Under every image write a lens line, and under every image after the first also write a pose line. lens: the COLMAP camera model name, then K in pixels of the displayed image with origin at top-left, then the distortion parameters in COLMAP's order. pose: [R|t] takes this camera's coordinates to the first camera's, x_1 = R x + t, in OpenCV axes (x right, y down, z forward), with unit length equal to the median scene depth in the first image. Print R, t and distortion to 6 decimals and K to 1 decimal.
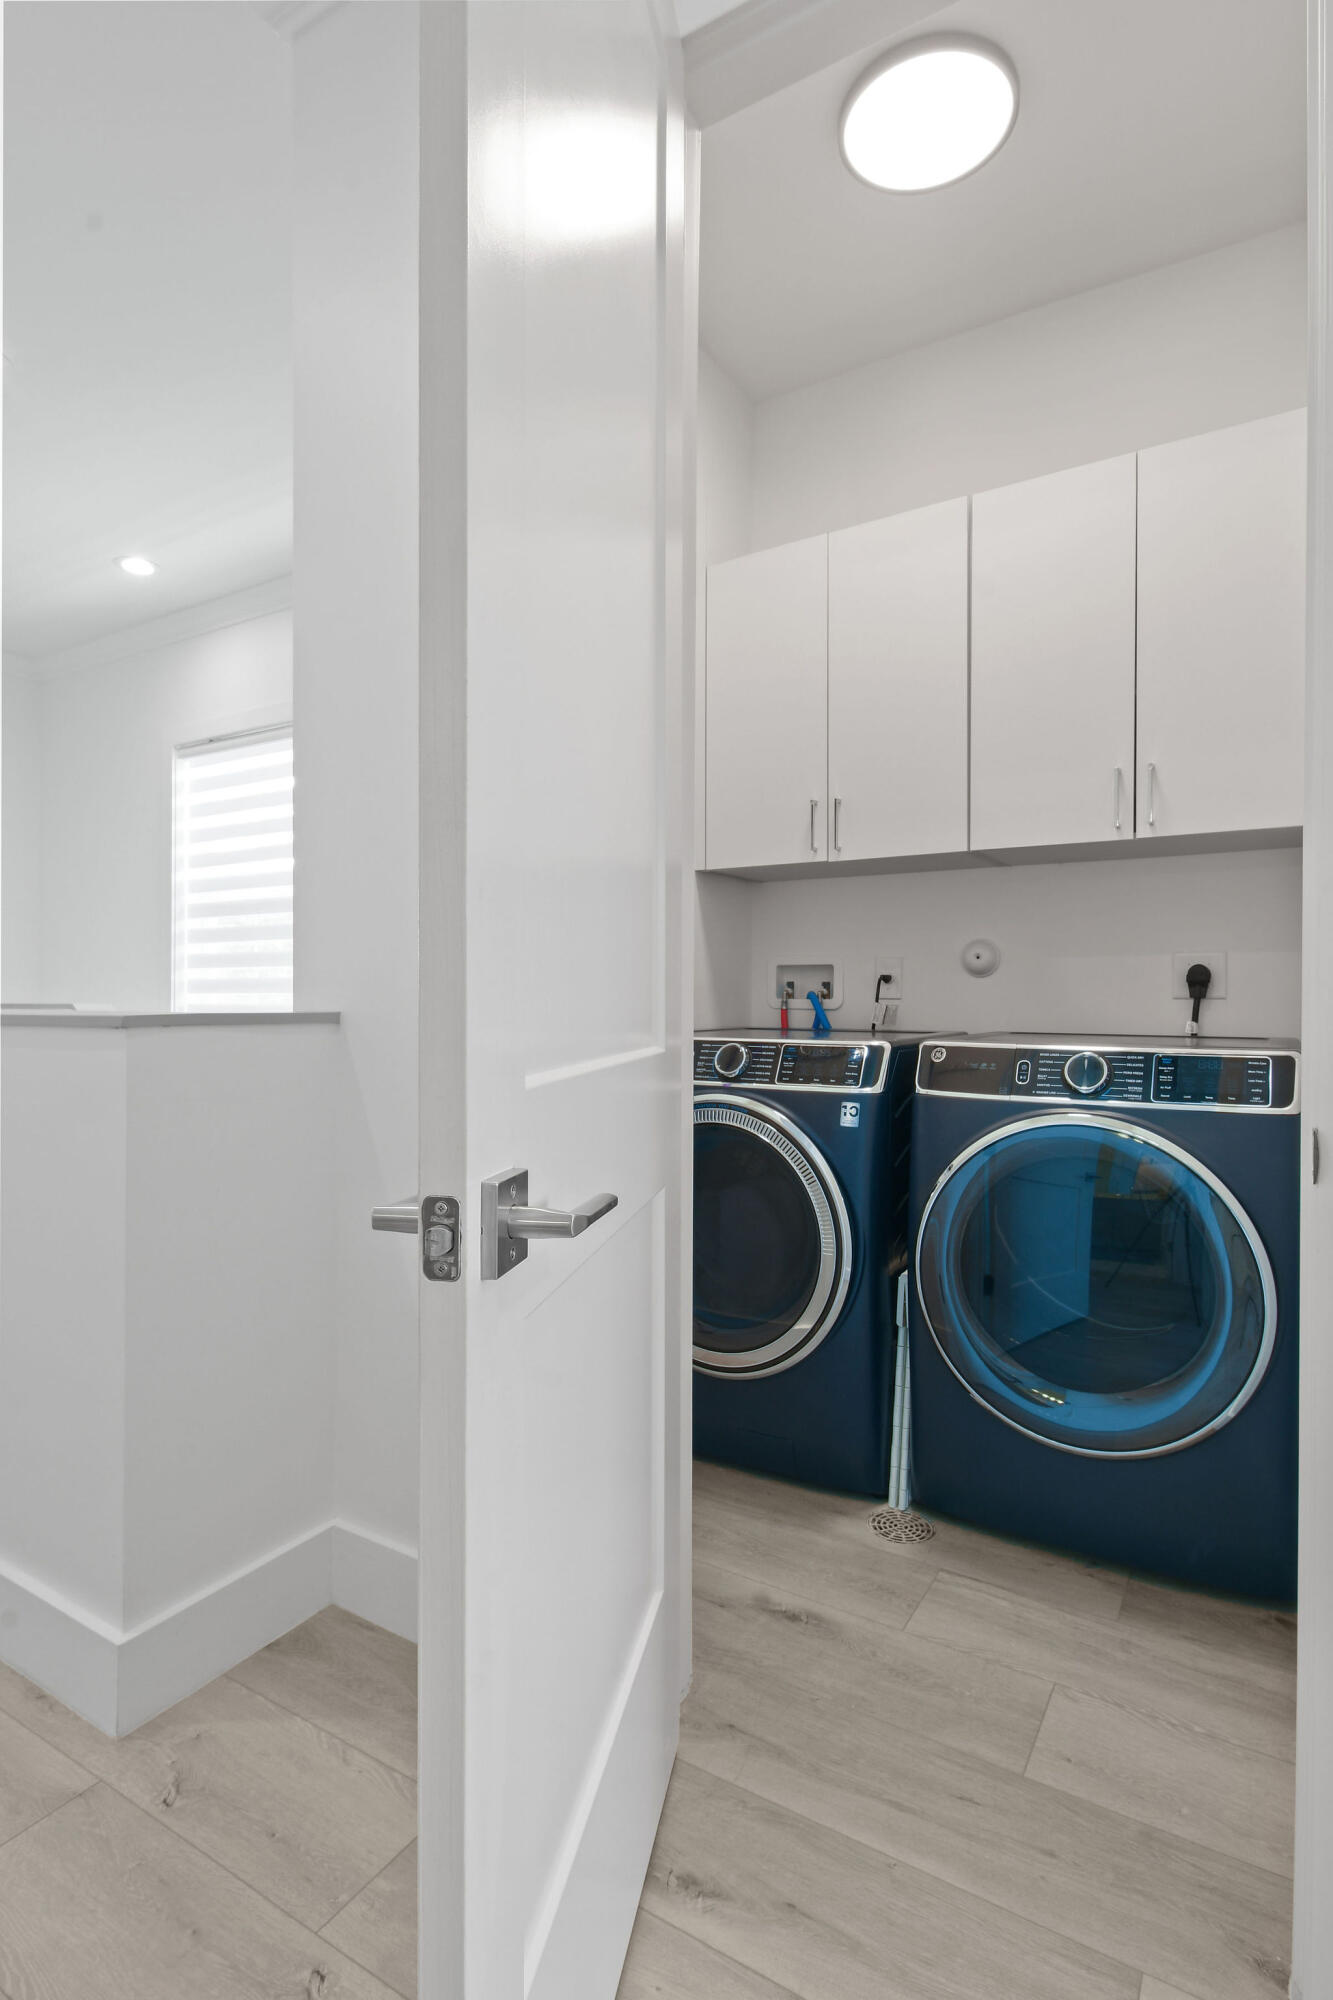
lens RADIAL K [[1019.7, 0, 662.8], [0, 1019.7, 1000.7], [0, 0, 1]] dist [-0.003127, -0.000247]
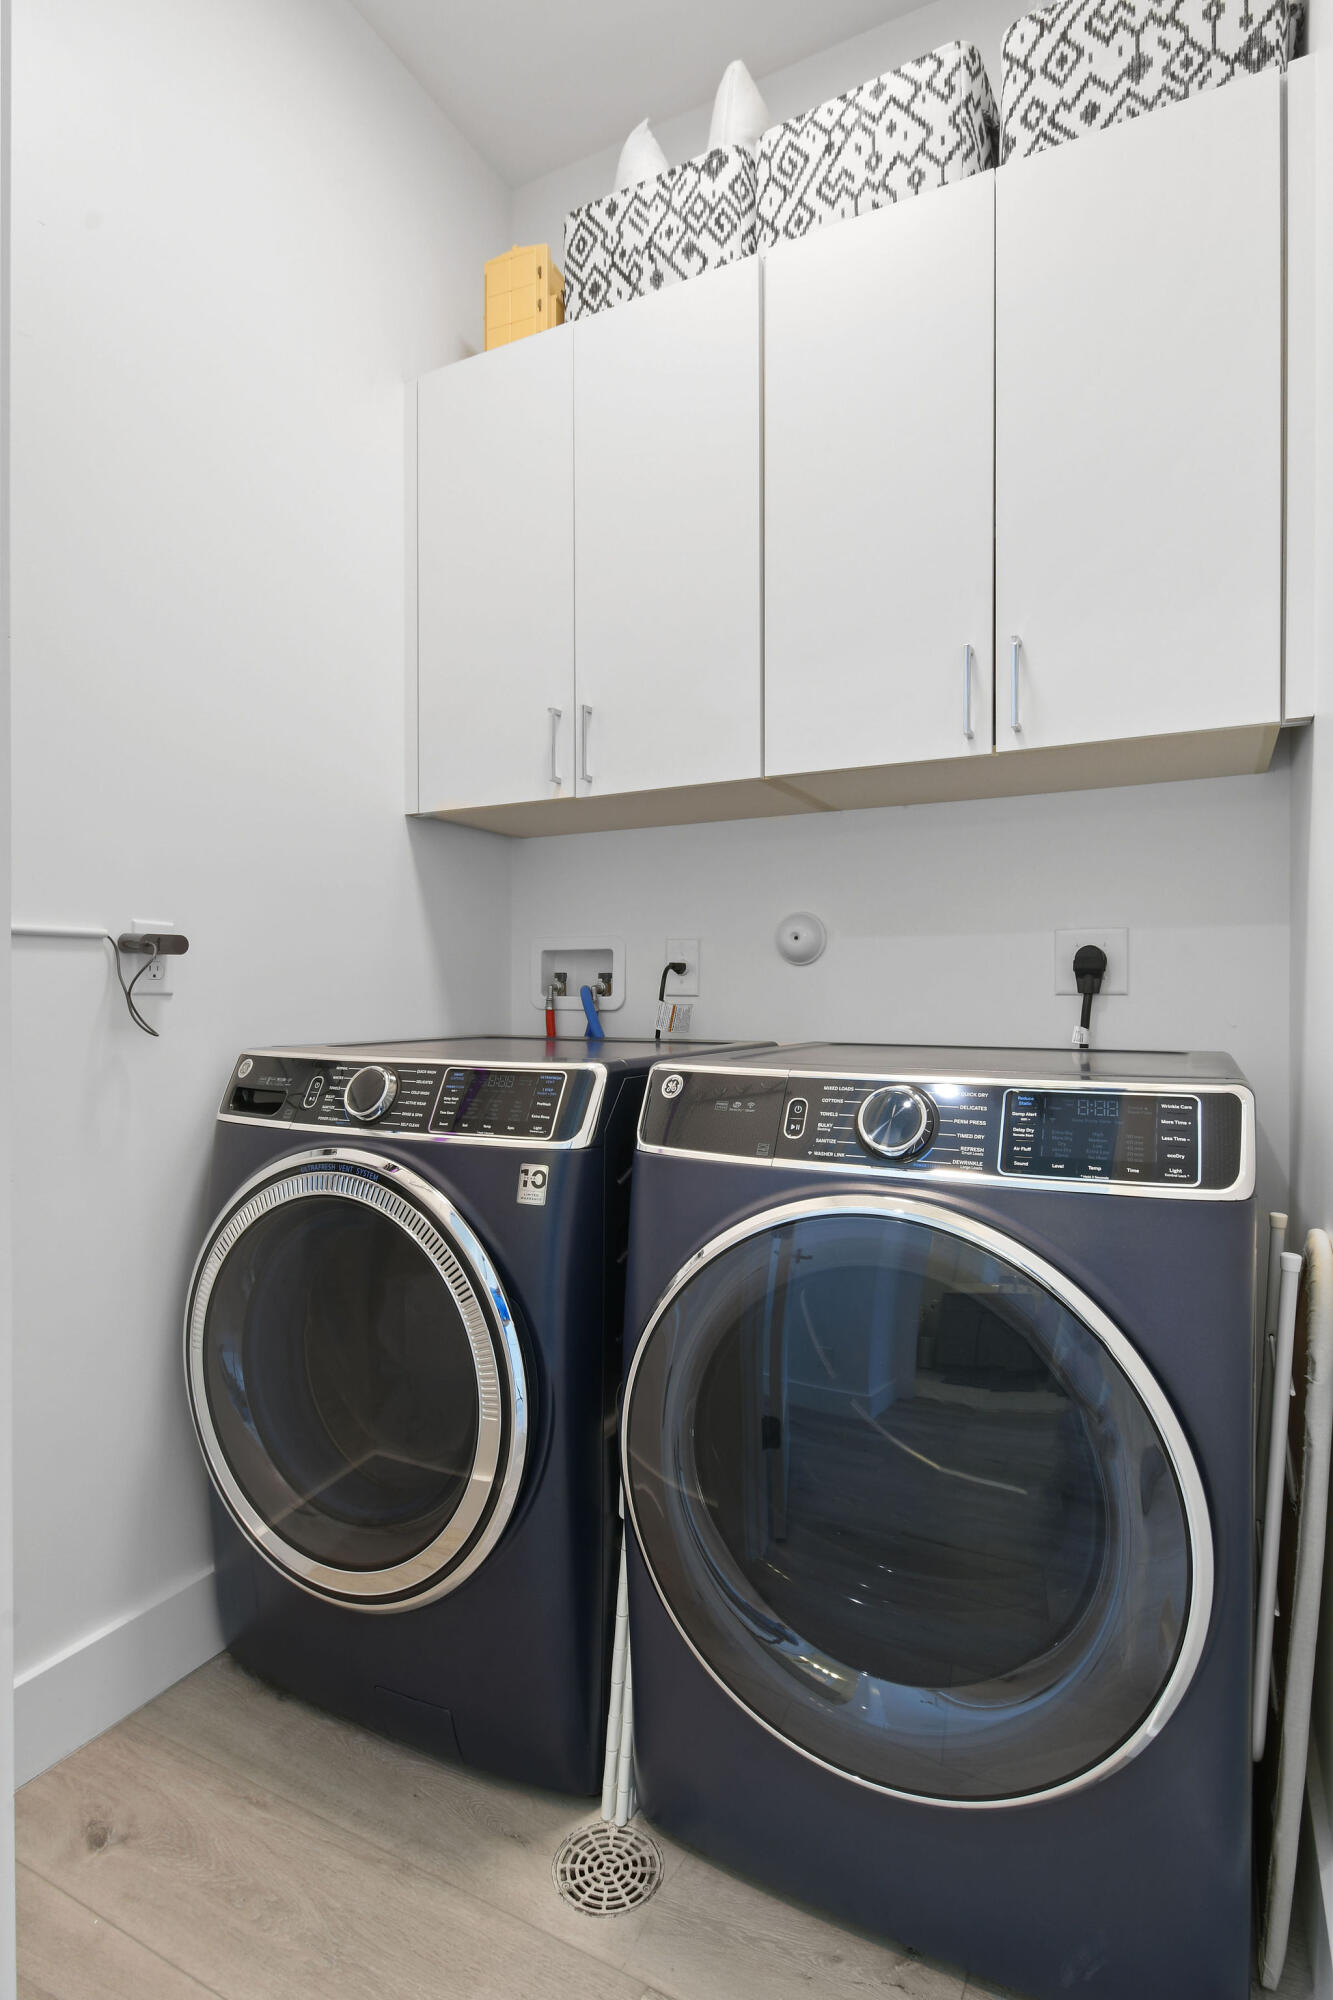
lens RADIAL K [[1019.7, 0, 669.4], [0, 1019.7, 1000.9], [0, 0, 1]] dist [-0.003127, -0.000247]
pose [[0.996905, -0.001893, 0.078595, 0.208061], [0.001758, 0.999997, 0.001788, 0.000828], [-0.078598, -0.001644, 0.996905, 0.369087]]
